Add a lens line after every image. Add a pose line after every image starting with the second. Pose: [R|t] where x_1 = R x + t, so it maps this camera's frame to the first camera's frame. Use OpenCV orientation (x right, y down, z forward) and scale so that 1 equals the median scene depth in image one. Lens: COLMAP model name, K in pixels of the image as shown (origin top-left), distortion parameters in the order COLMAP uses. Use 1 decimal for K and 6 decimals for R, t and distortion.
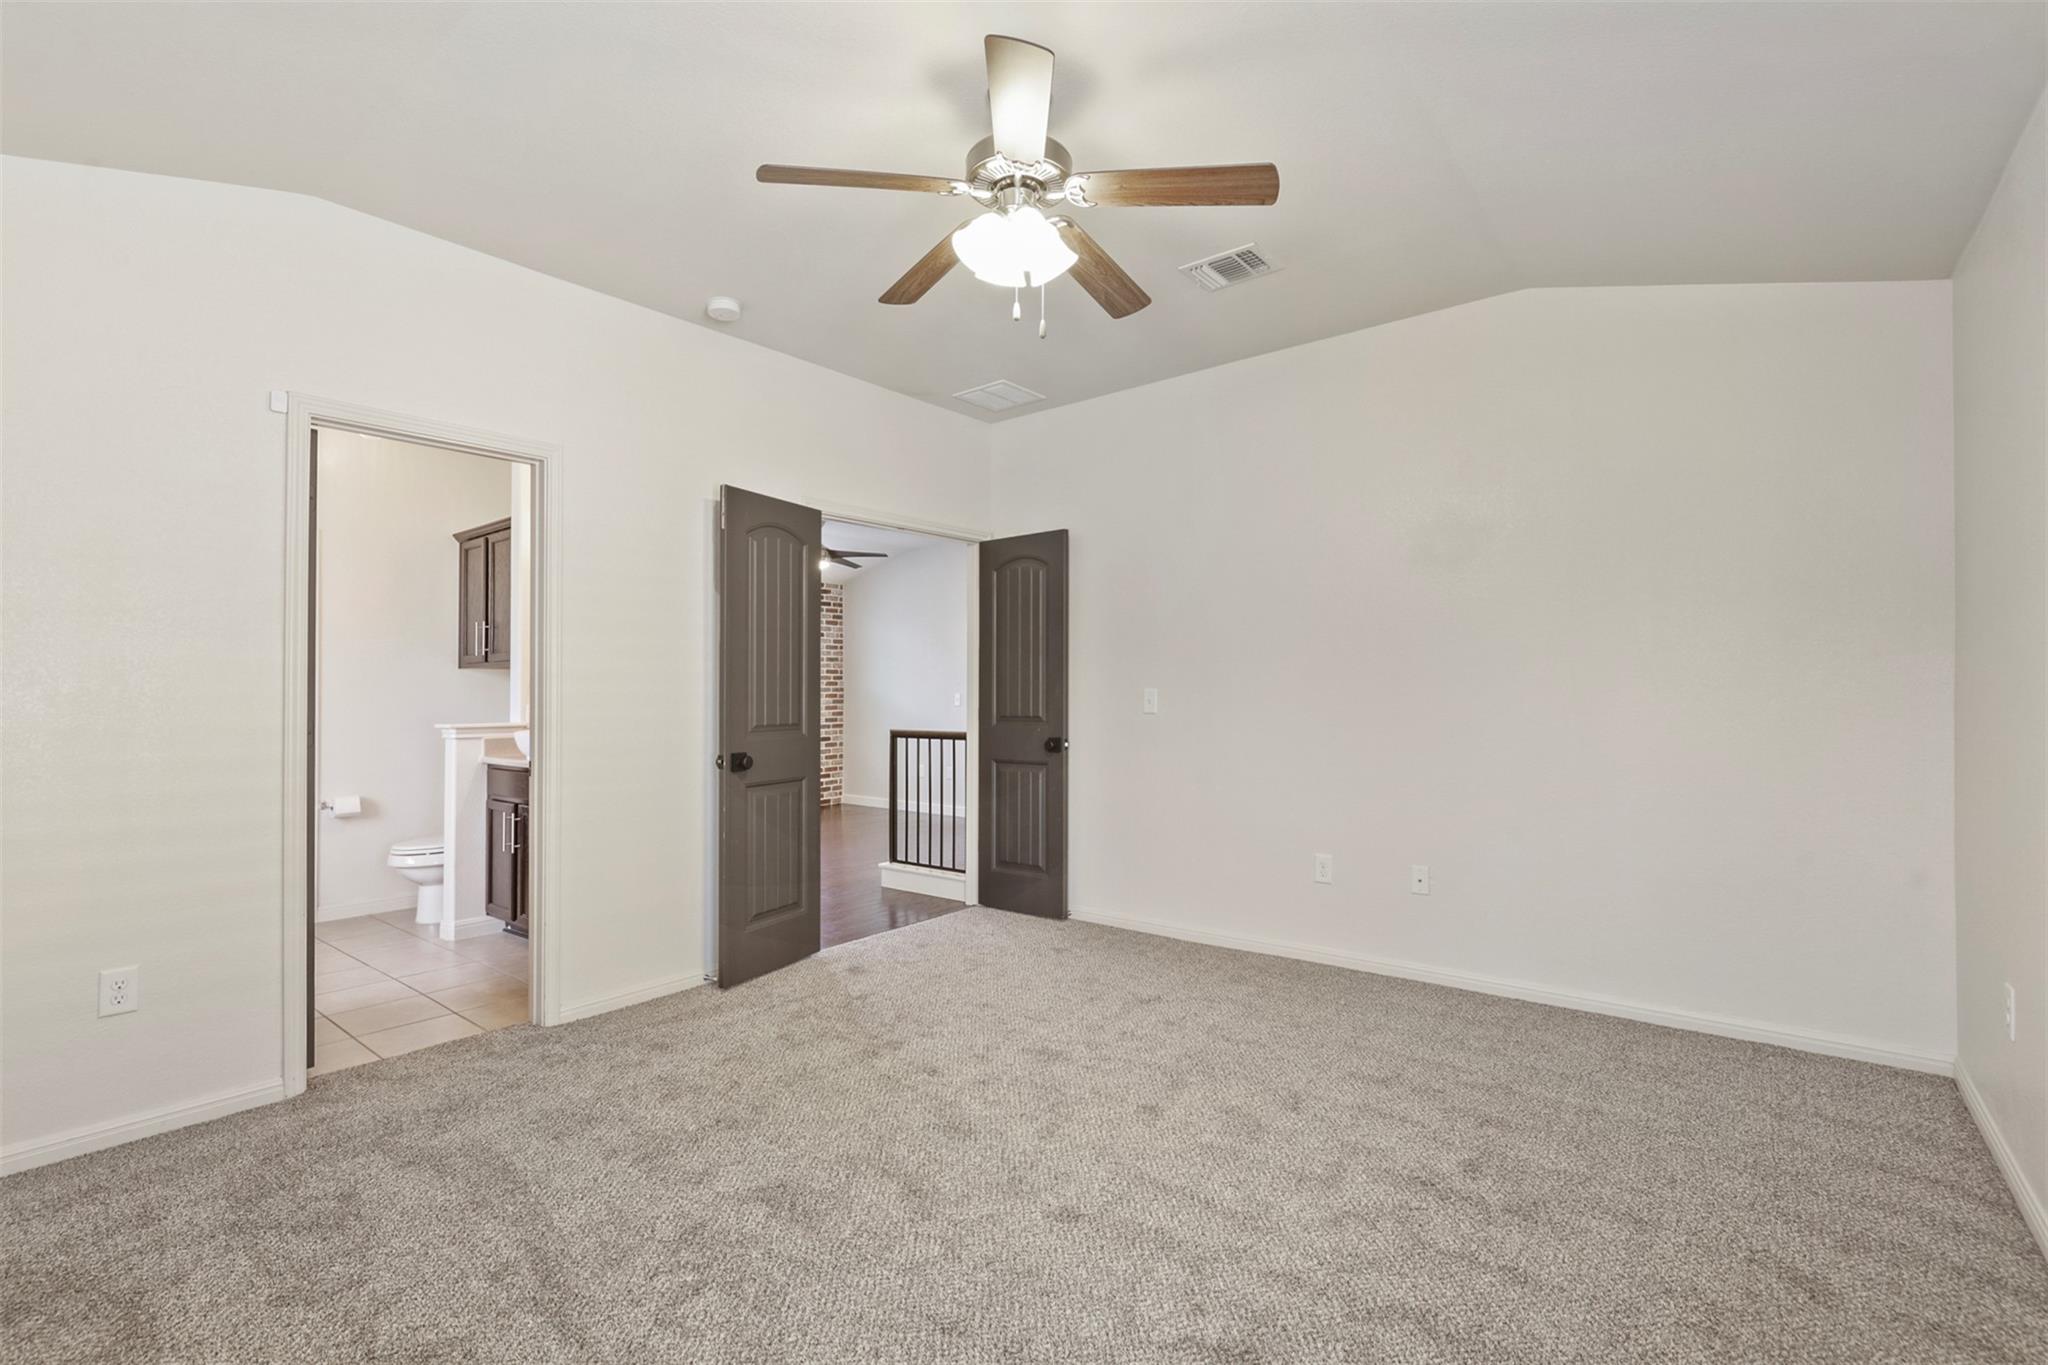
lens RADIAL K [[938.5, 0, 1007.3], [0, 938.5, 701.2], [0, 0, 1]] dist [-0.000375, -0.000026]
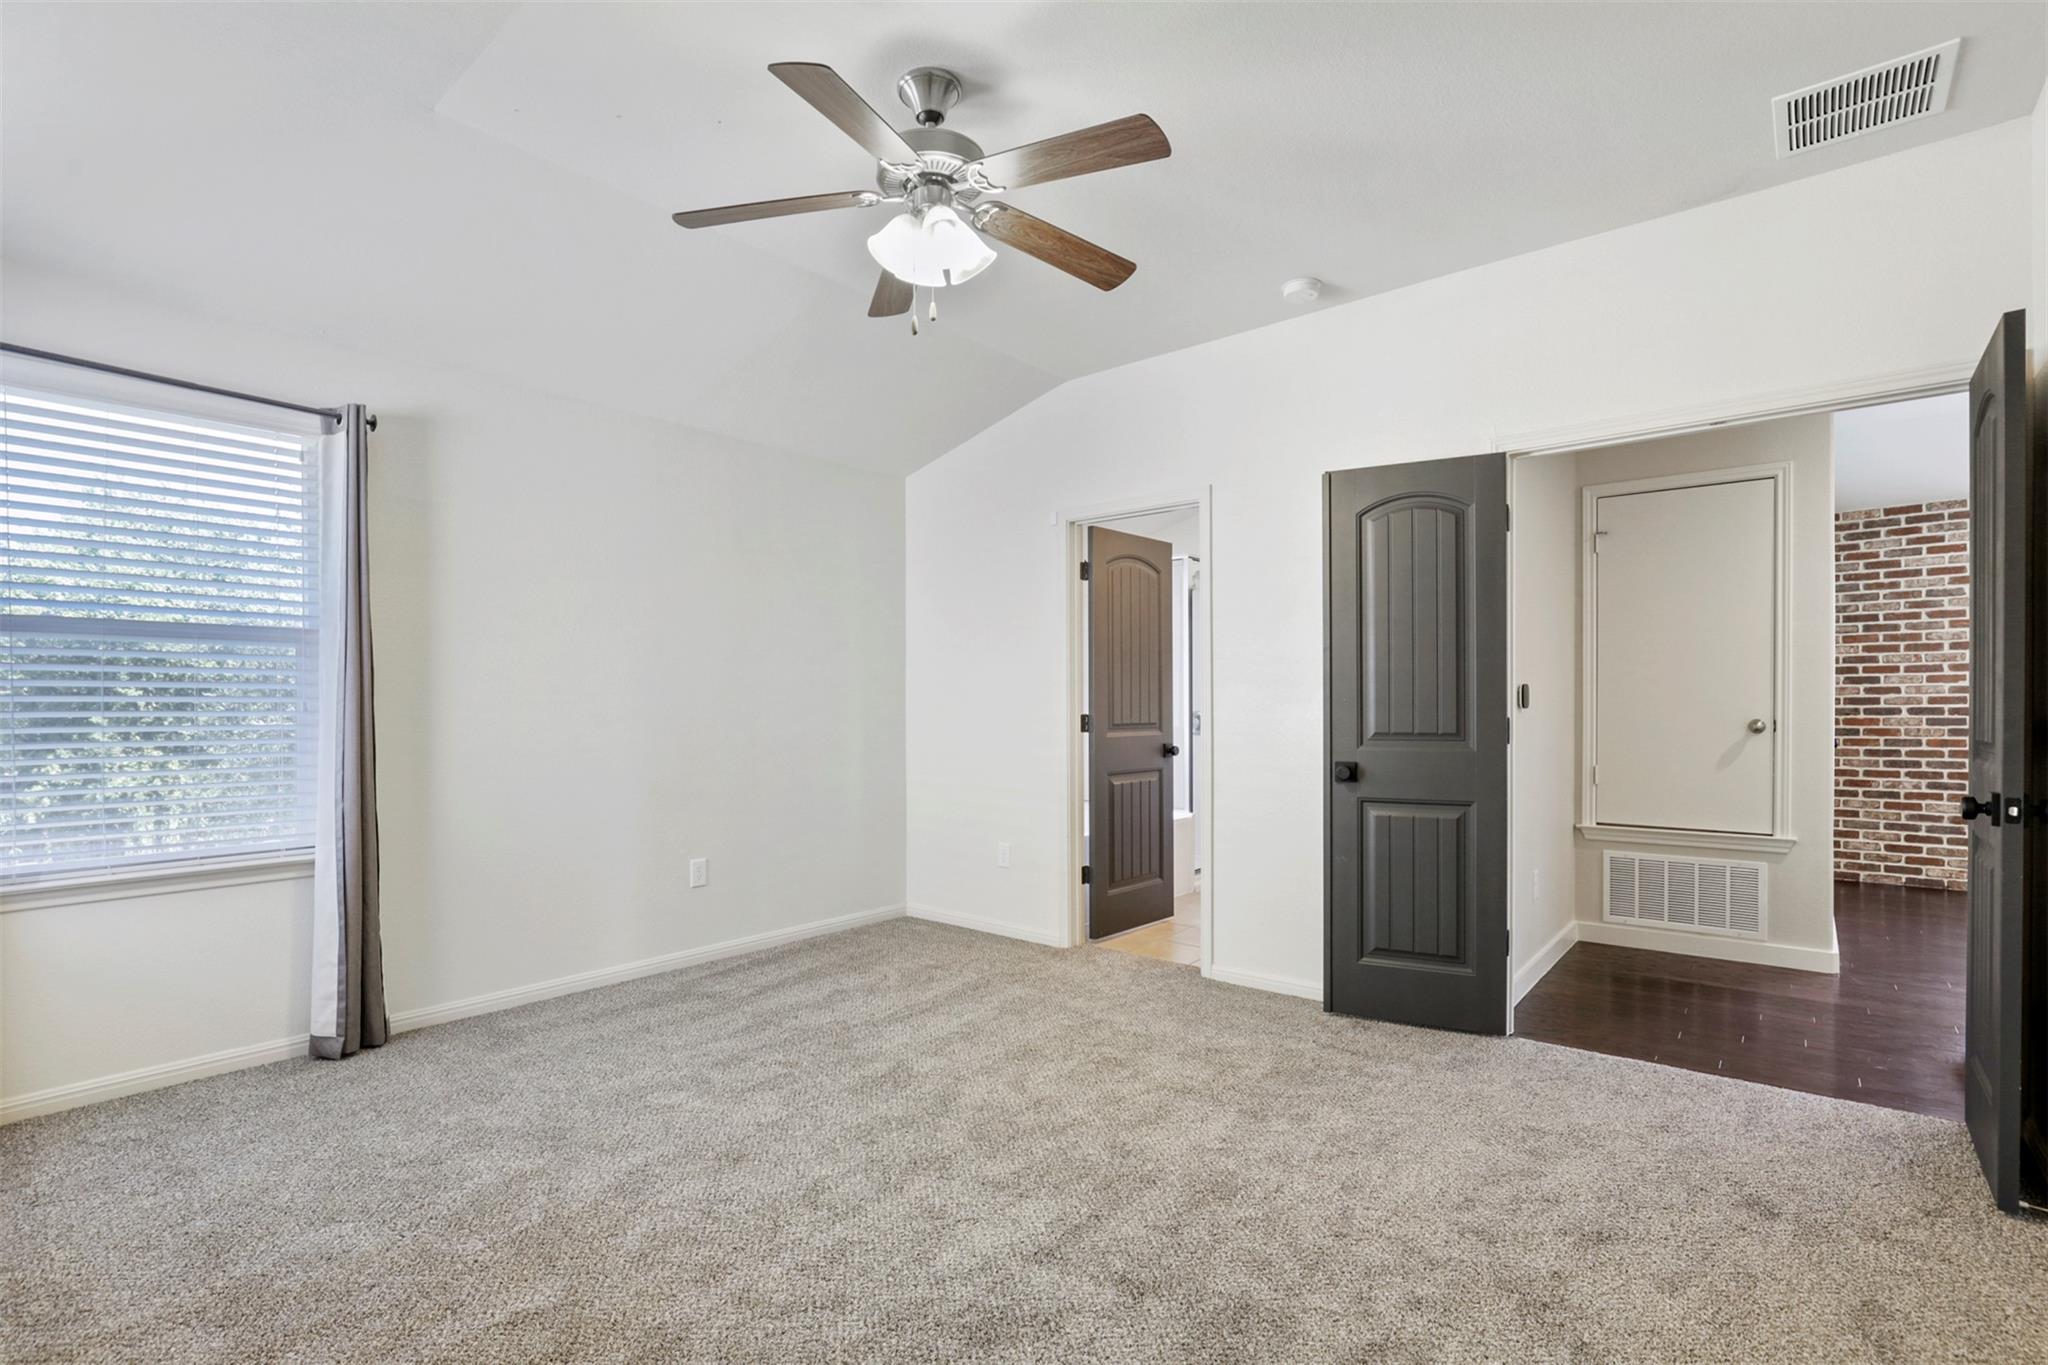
lens RADIAL K [[938.5, 0, 1007.3], [0, 938.5, 701.2], [0, 0, 1]] dist [-0.000375, -0.000026]
pose [[-0.012320, 0.003497, -0.999918, 0.700710], [-0.000324, 0.999994, 0.003501, -0.006157], [0.999924, 0.000367, -0.012319, 0.763349]]
